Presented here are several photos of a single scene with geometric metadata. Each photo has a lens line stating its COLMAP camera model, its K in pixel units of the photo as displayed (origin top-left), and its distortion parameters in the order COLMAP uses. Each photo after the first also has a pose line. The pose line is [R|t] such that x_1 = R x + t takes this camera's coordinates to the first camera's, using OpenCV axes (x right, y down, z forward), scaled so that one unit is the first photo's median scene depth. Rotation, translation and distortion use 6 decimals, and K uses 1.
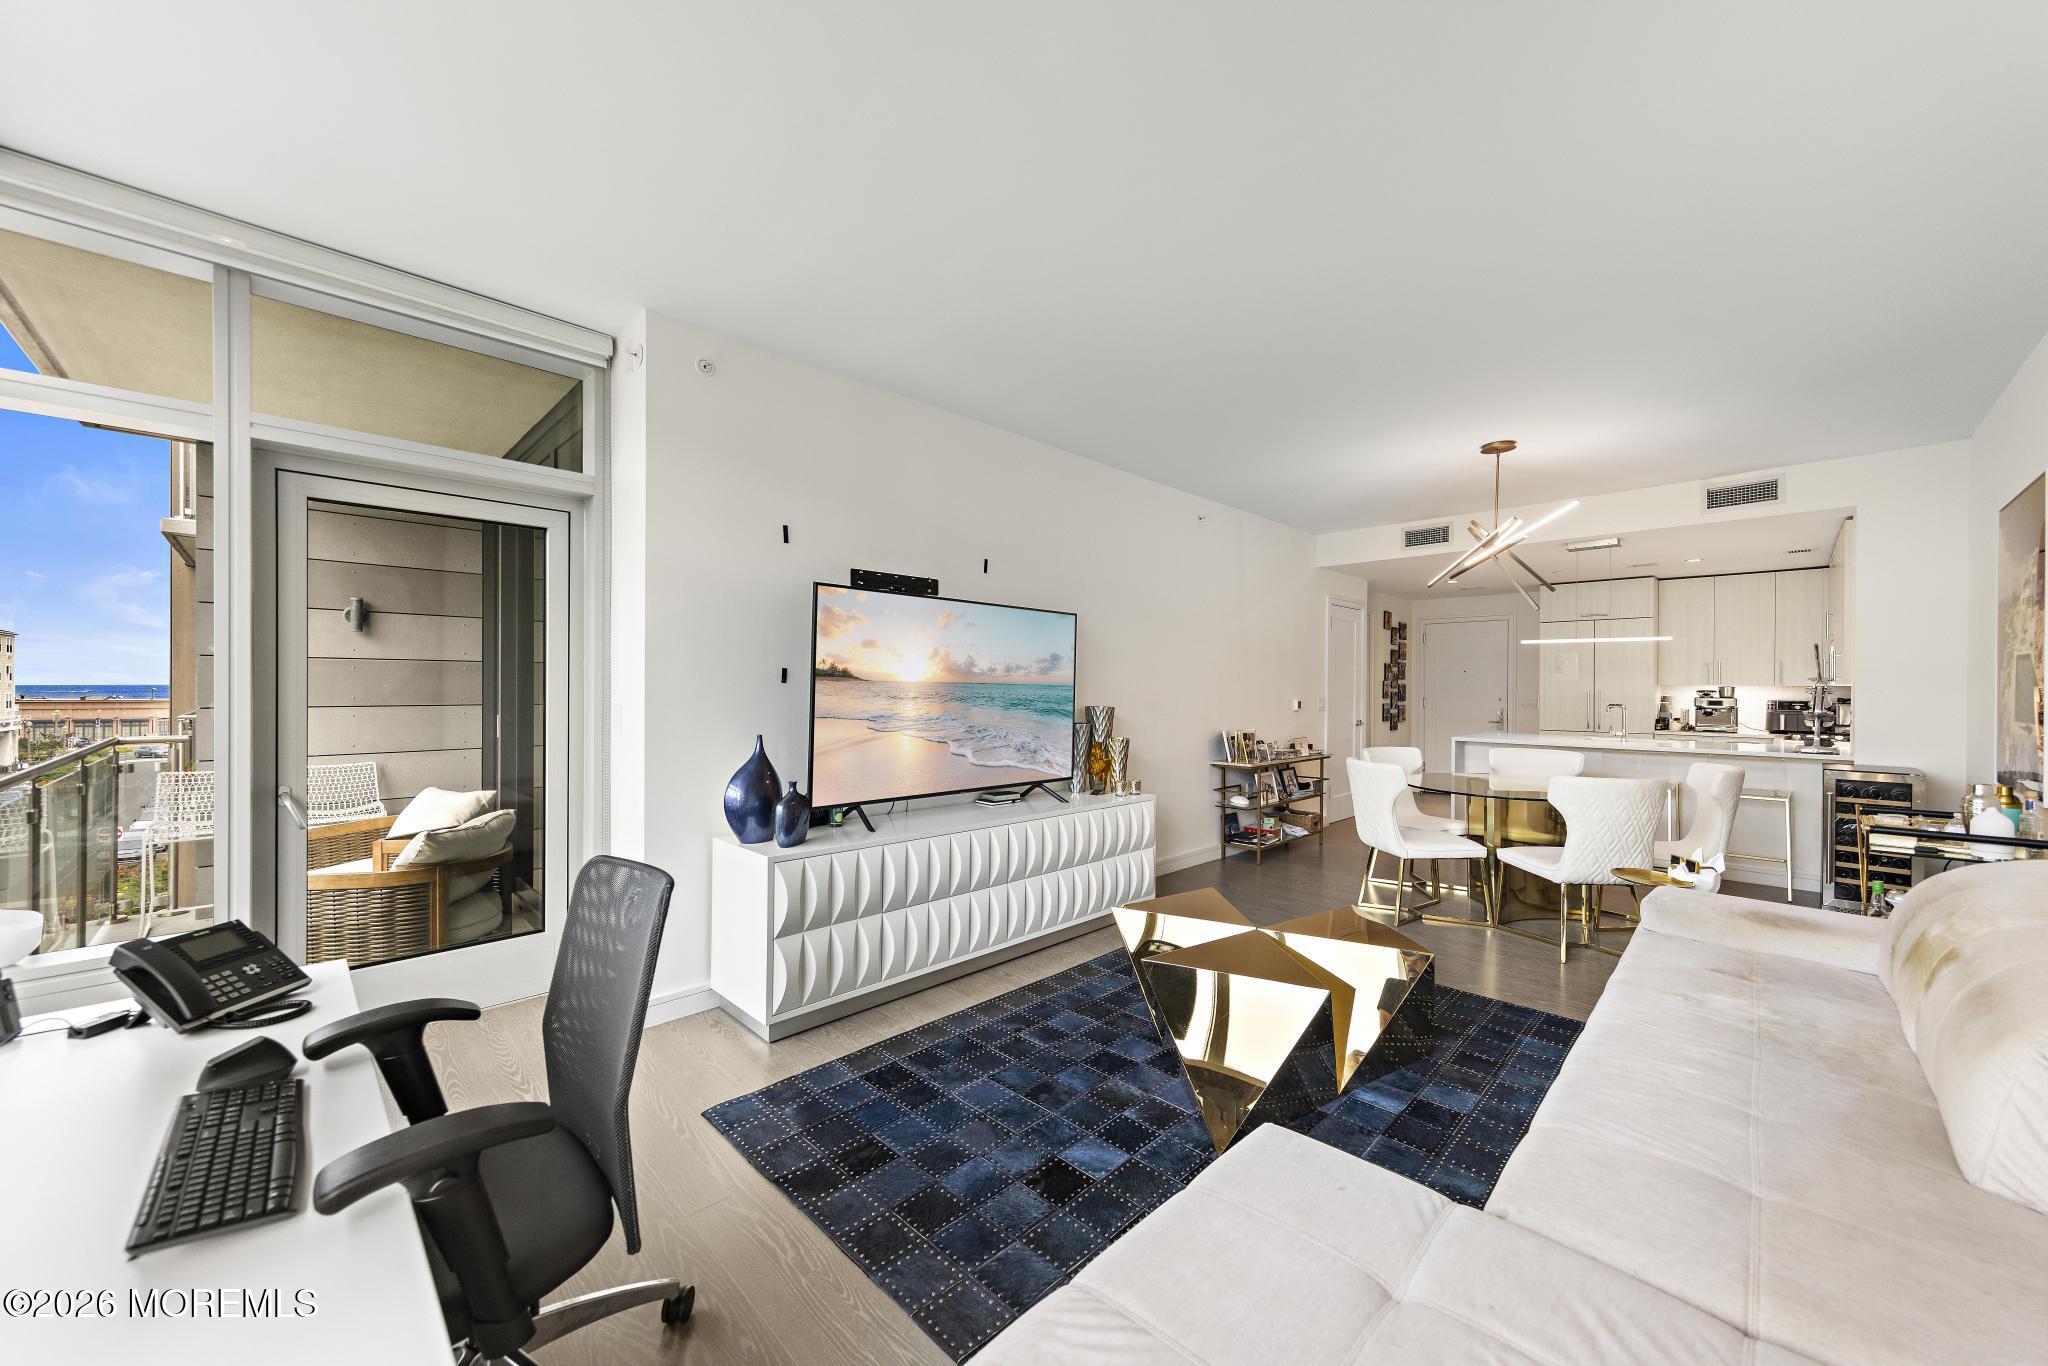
lens RADIAL K [[751.3, 0, 1024.7], [0, 751.3, 690.0], [0, 0, 1]] dist [0.001494, 0.000116]
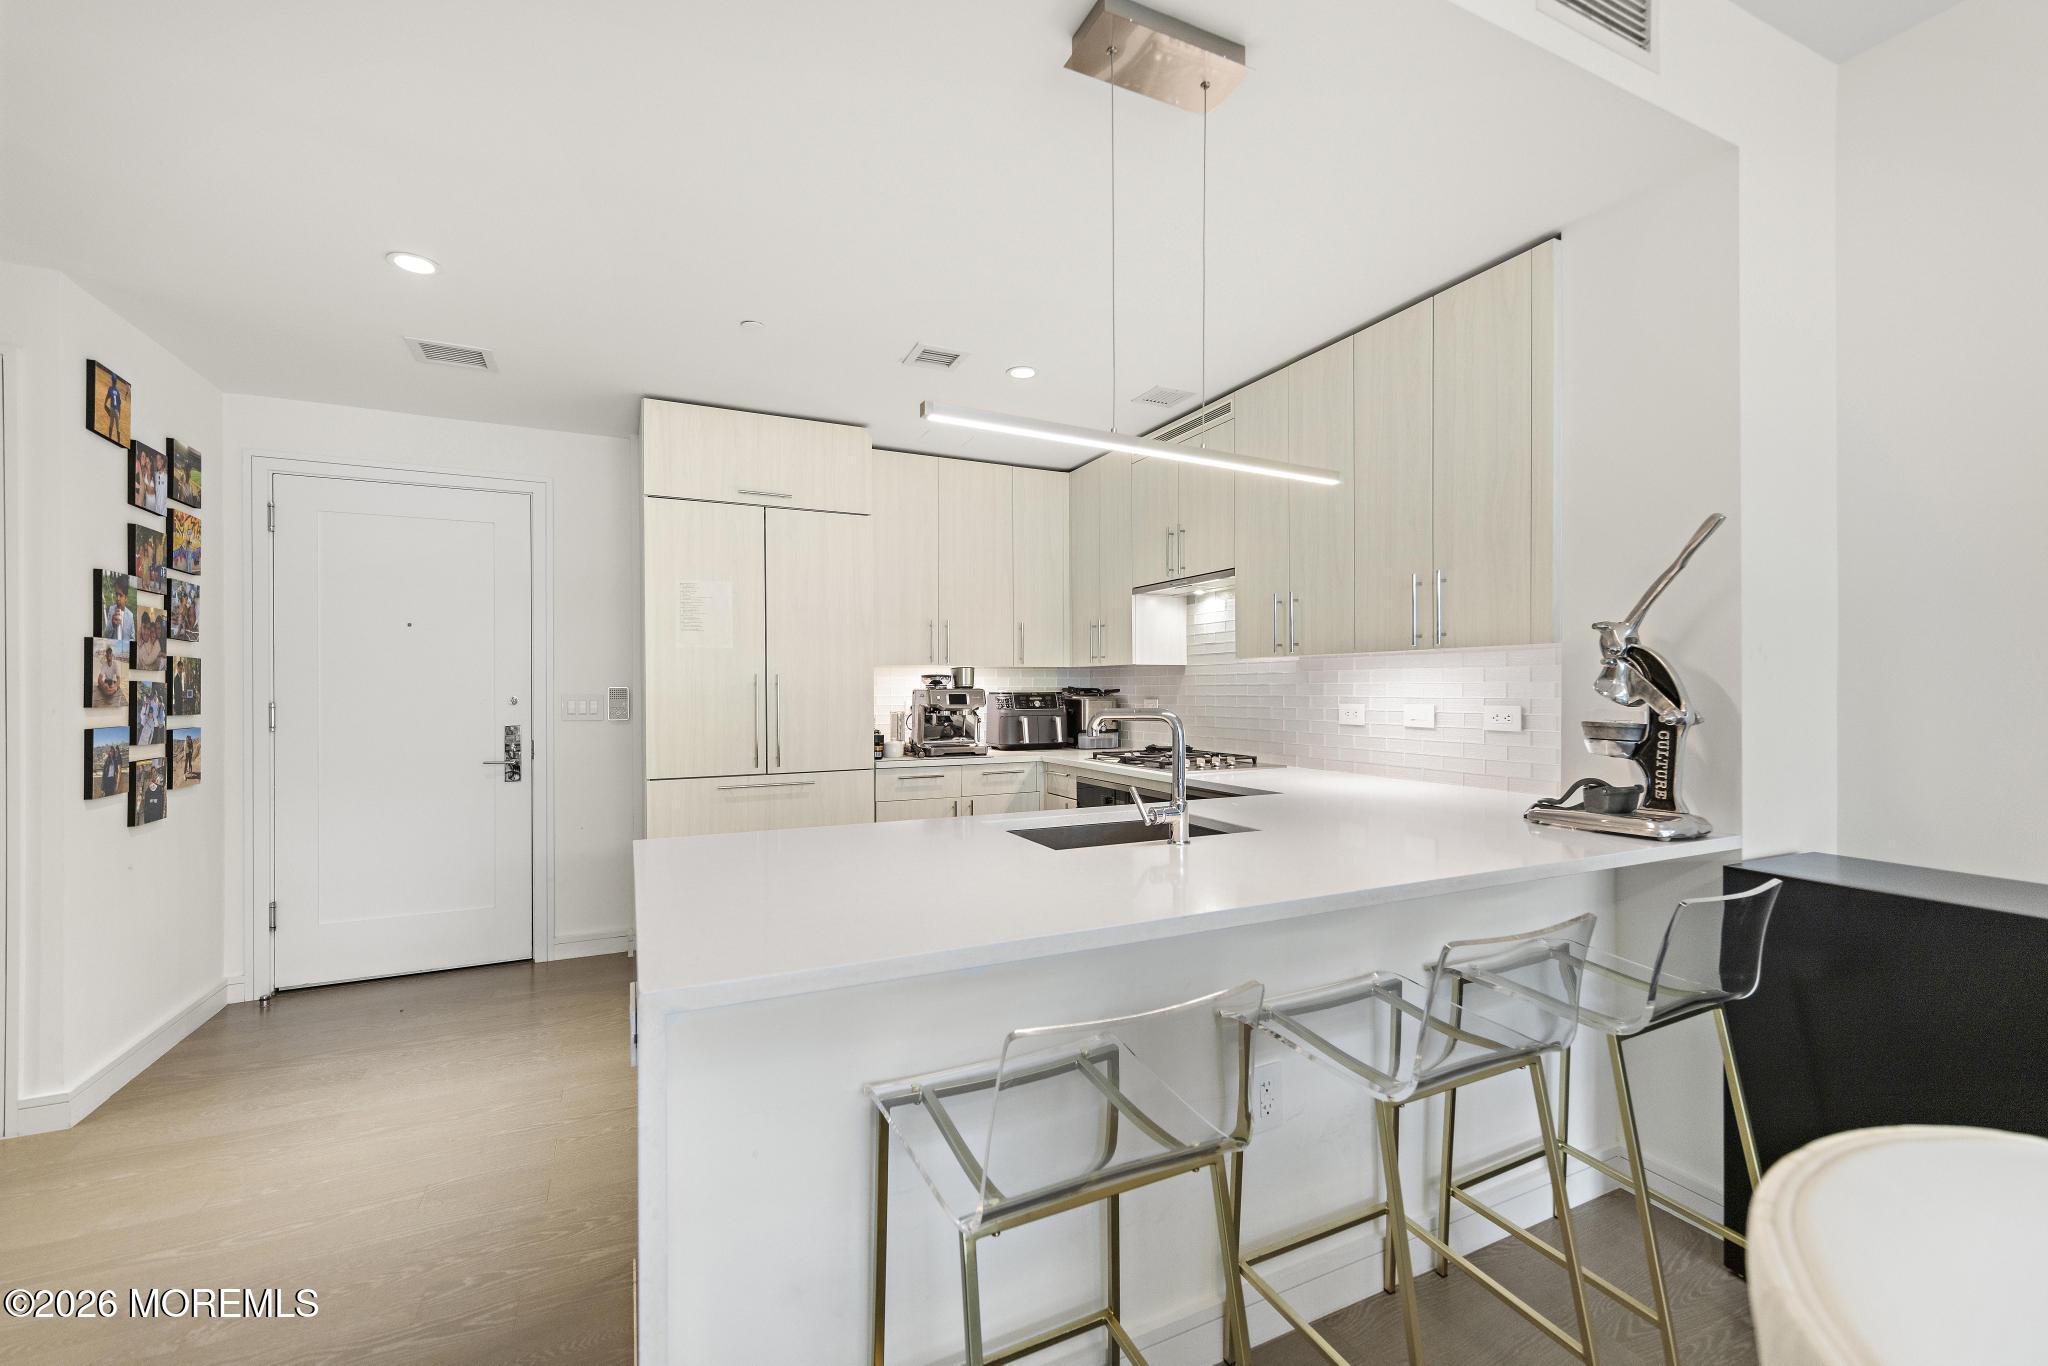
lens RADIAL K [[837.8, 0, 1036.7], [0, 837.8, 690.1], [0, 0, 1]] dist [0.010125, -0.001379]
pose [[0.318641, -0.009380, 0.947829, 0.467157], [0.008517, 0.999939, 0.007032, 0.008883], [-0.947837, 0.005832, 0.318701, 0.916319]]
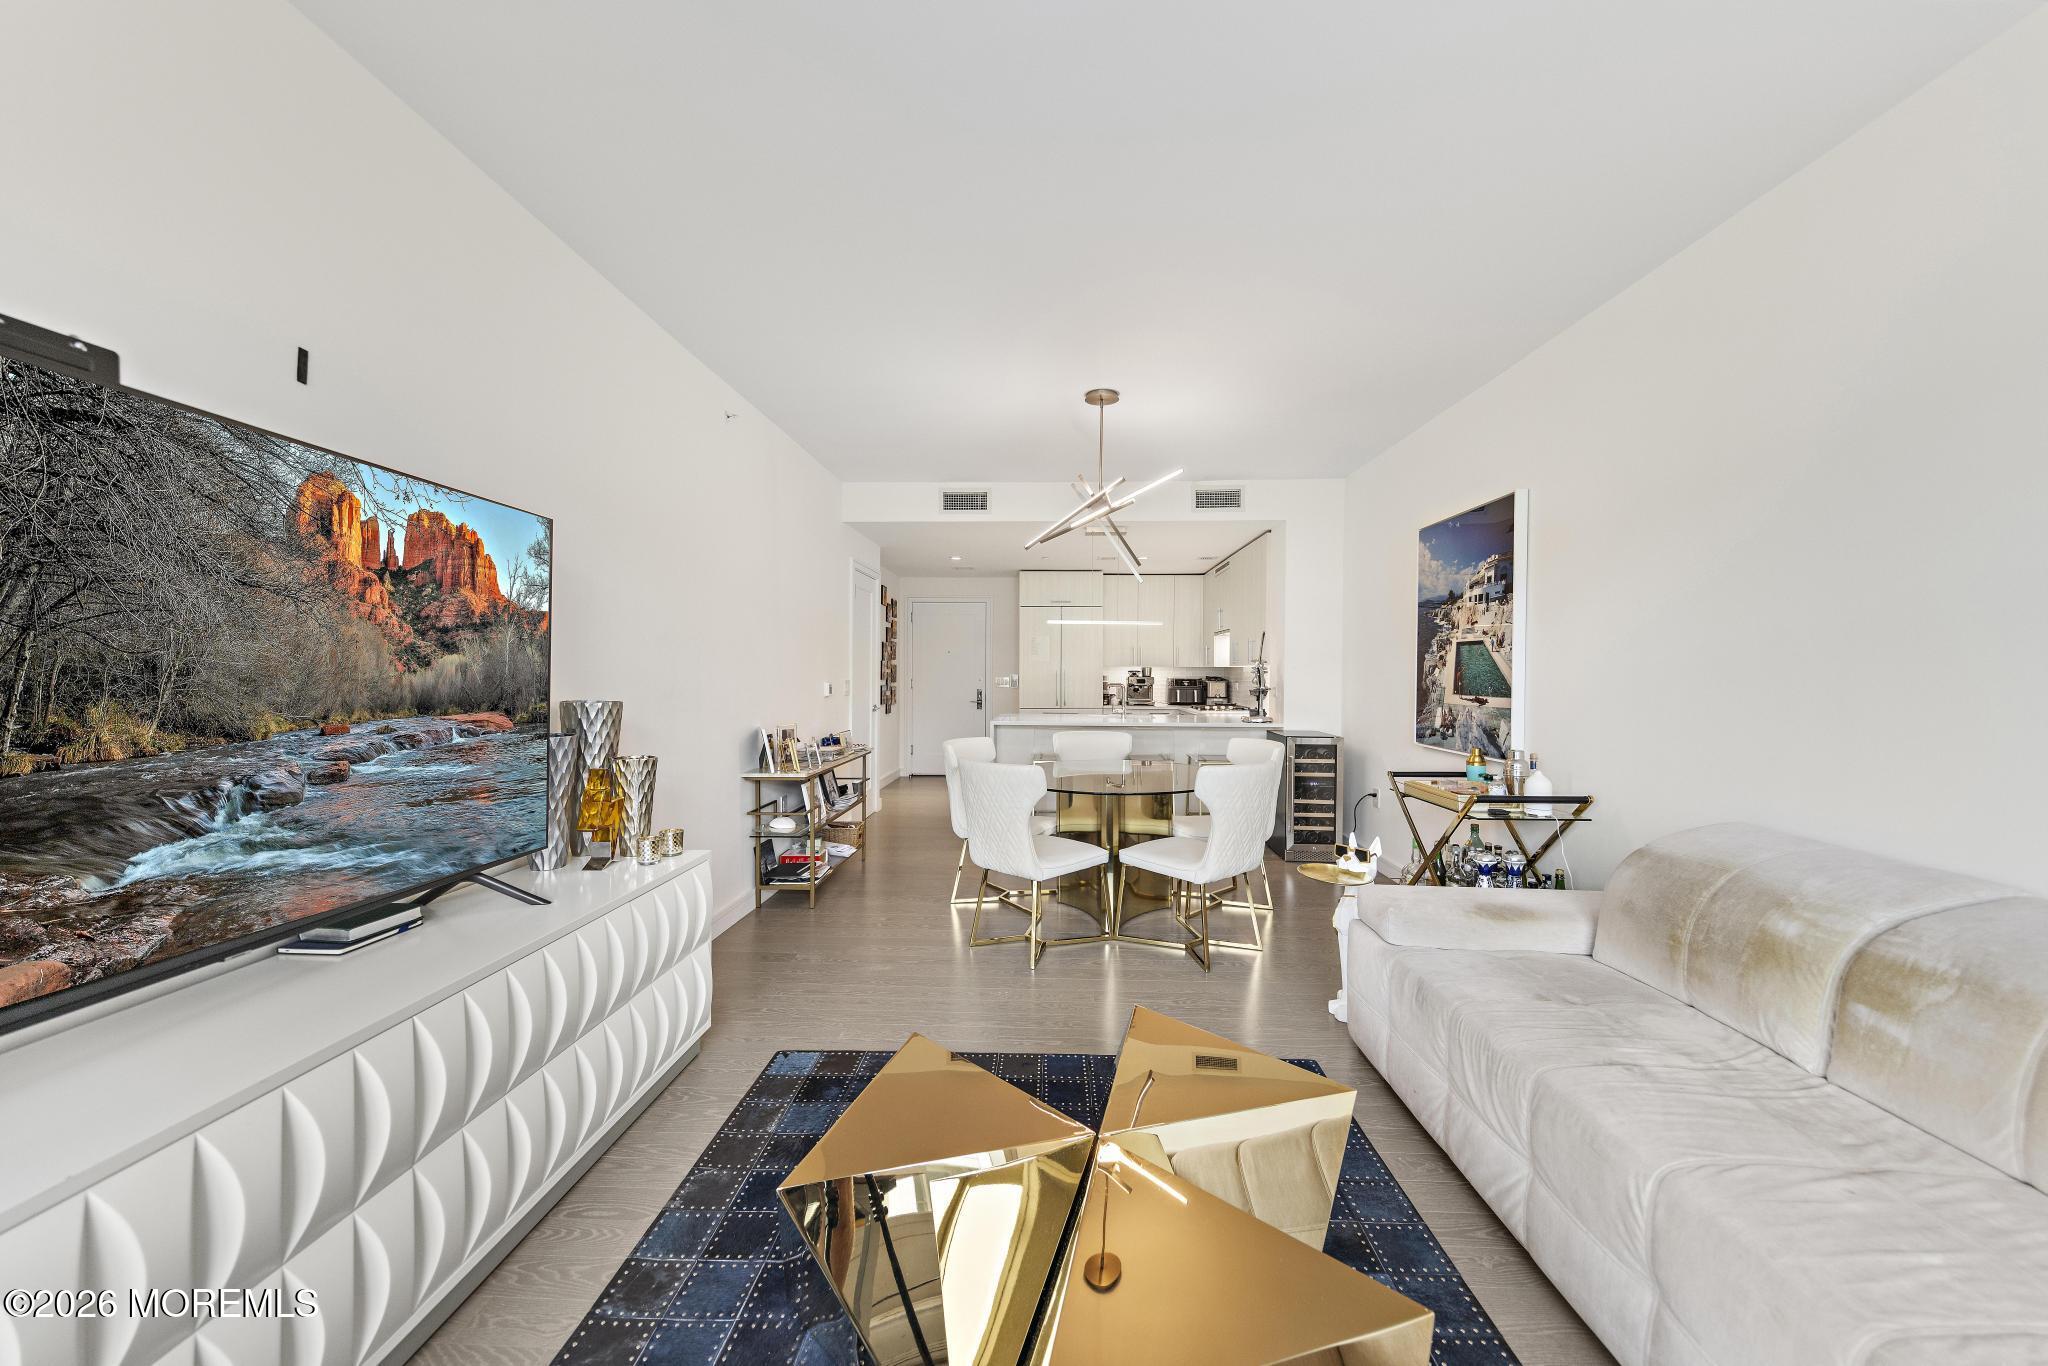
lens RADIAL K [[751.3, 0, 1035.0], [0, 751.3, 683.3], [0, 0, 1]] dist [0.001494, 0.000116]
pose [[0.726315, -0.013179, 0.687236, -0.031299], [0.001895, 0.999851, 0.017171, 0.000011], [-0.687359, -0.011169, 0.726232, 0.297147]]
